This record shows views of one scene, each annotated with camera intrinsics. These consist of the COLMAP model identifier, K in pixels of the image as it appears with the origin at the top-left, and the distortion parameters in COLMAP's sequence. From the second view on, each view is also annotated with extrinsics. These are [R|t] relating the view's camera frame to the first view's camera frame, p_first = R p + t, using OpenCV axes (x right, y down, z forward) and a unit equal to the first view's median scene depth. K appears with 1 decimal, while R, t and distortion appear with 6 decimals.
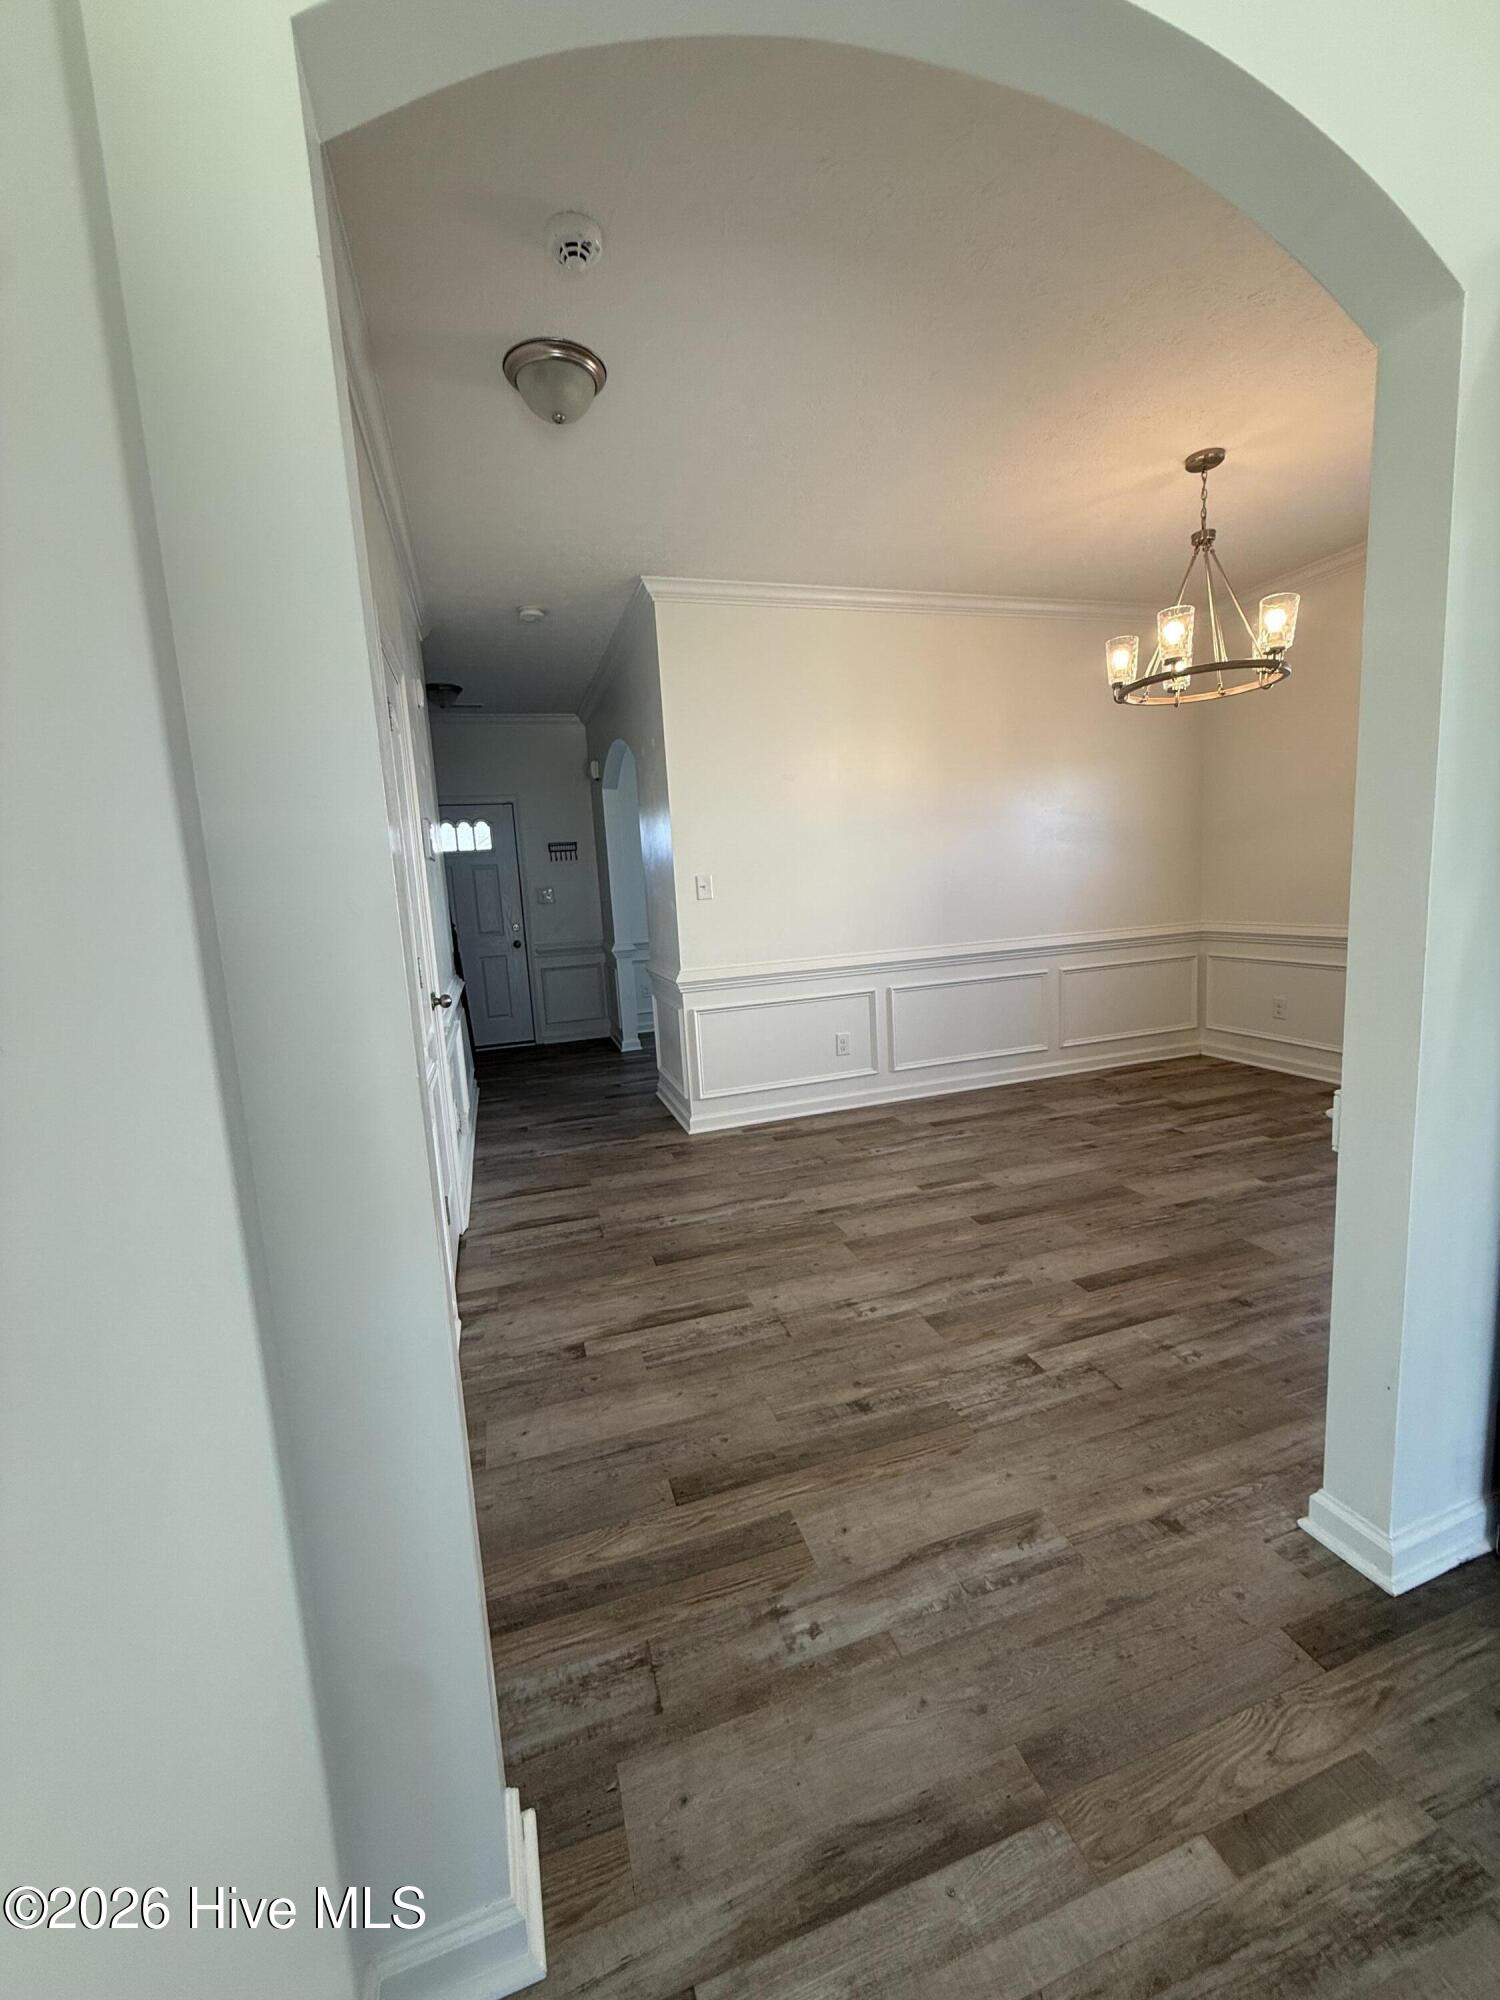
lens RADIAL K [[801.5, 0, 743.5], [0, 801.5, 998.6], [0, 0, 1]] dist [-0.001603, 0.000366]
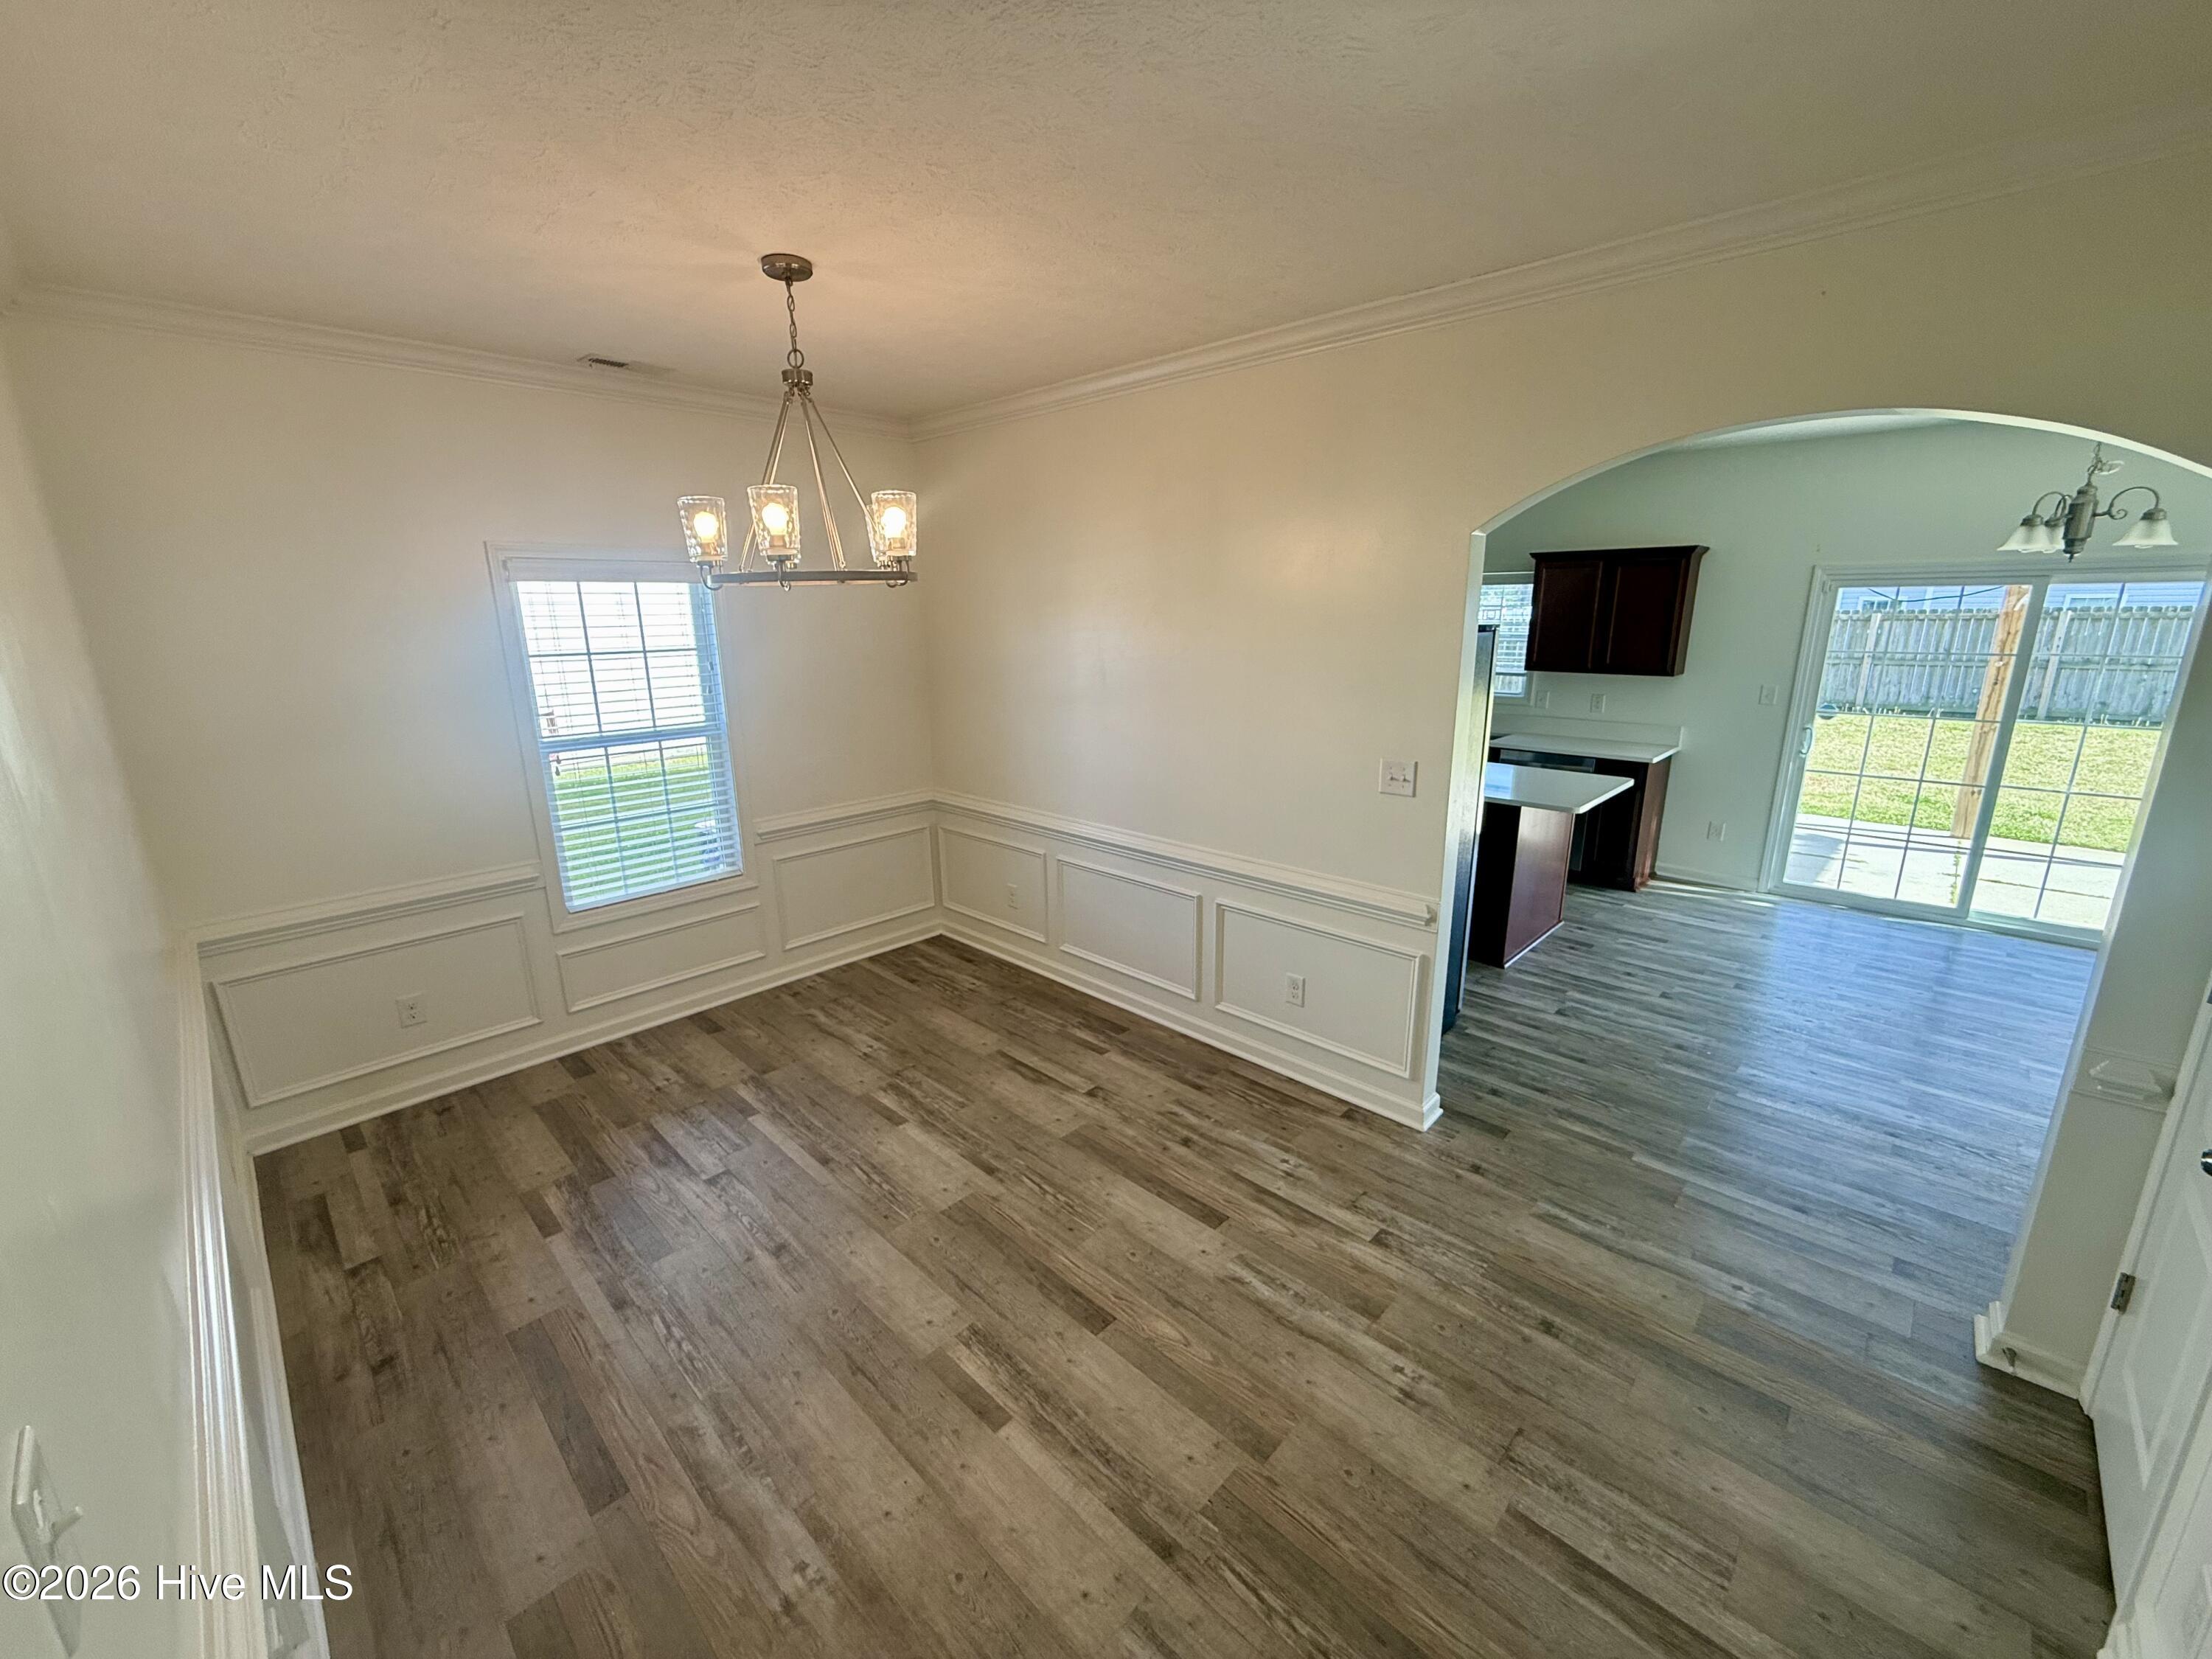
lens RADIAL K [[886.5, 0, 1108.8], [0, 886.5, 818.7], [0, 0, 1]] dist [-0.001603, 0.000366]
pose [[-0.483332, -0.142127, 0.863823, -0.291573], [0.164447, 0.954428, 0.249048, -0.311552], [-0.859853, 0.262426, -0.437933, 1.090557]]
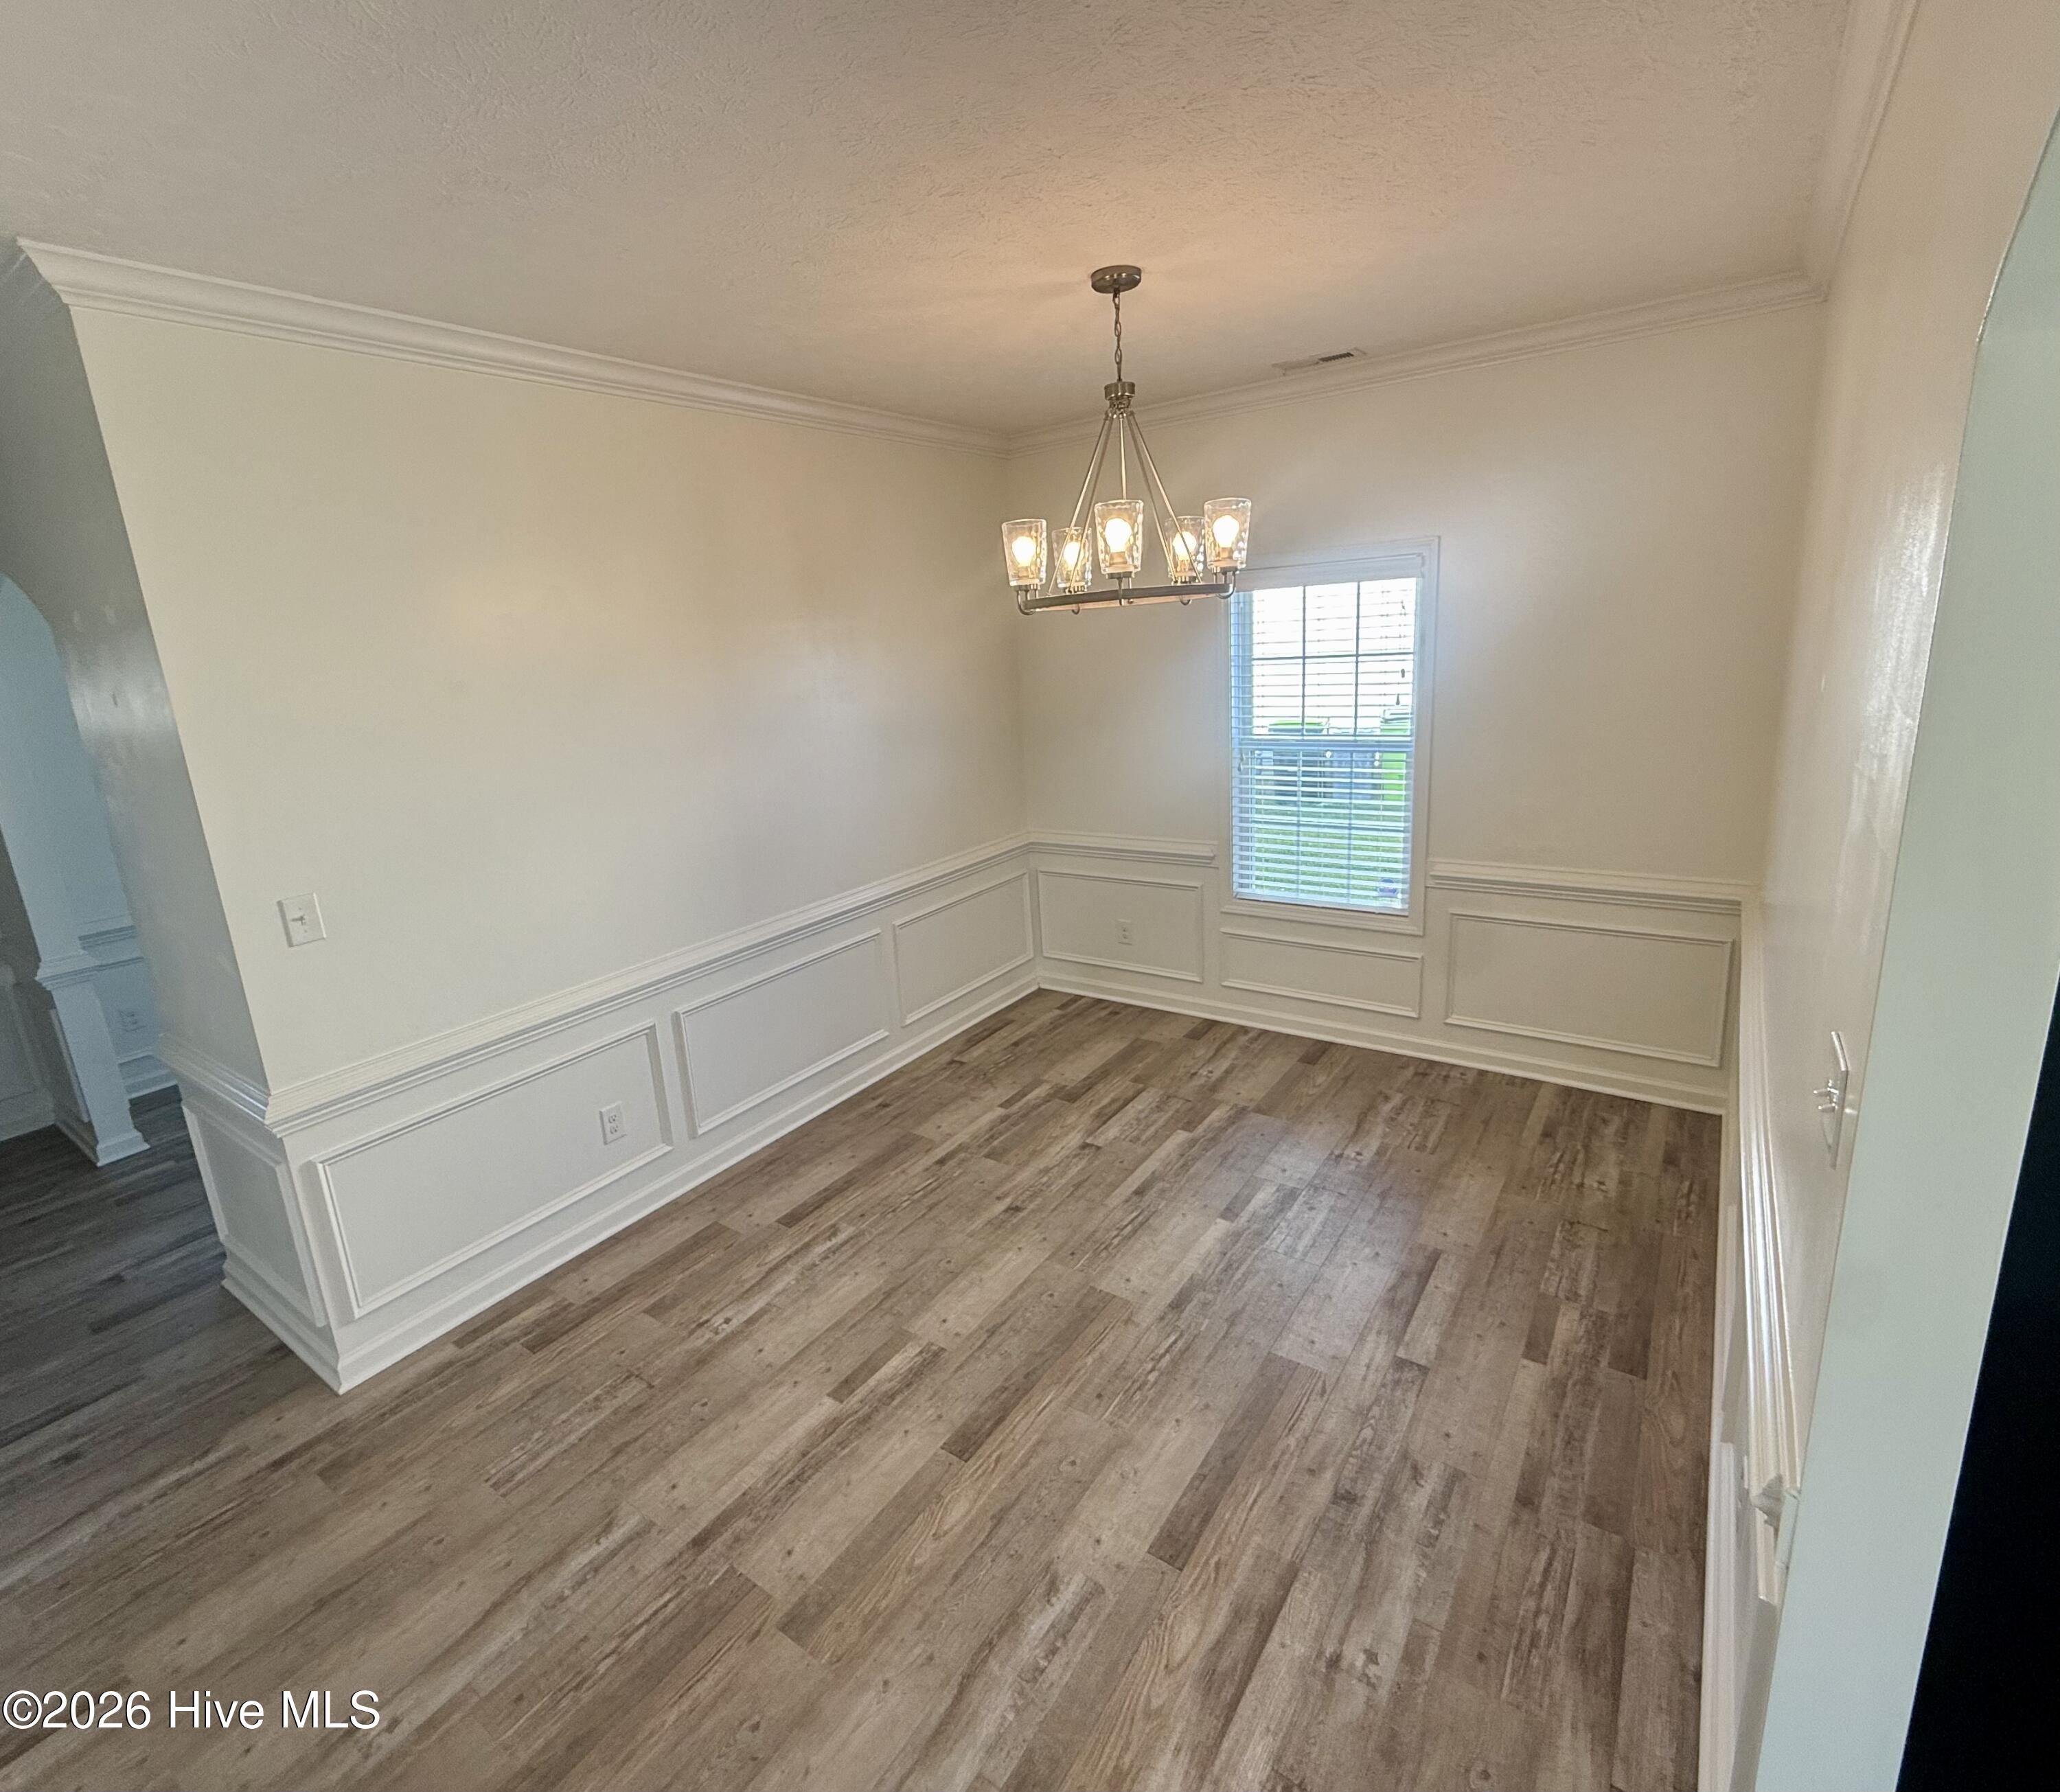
lens RADIAL K [[995.5, 0, 986.4], [0, 995.5, 875.4], [0, 0, 1]] dist [0.002060, -0.001297]
pose [[0.806017, -0.133913, 0.576545, -0.073086], [0.101720, 0.990917, 0.087952, -0.216485], [-0.583087, -0.012245, 0.812318, 0.313137]]
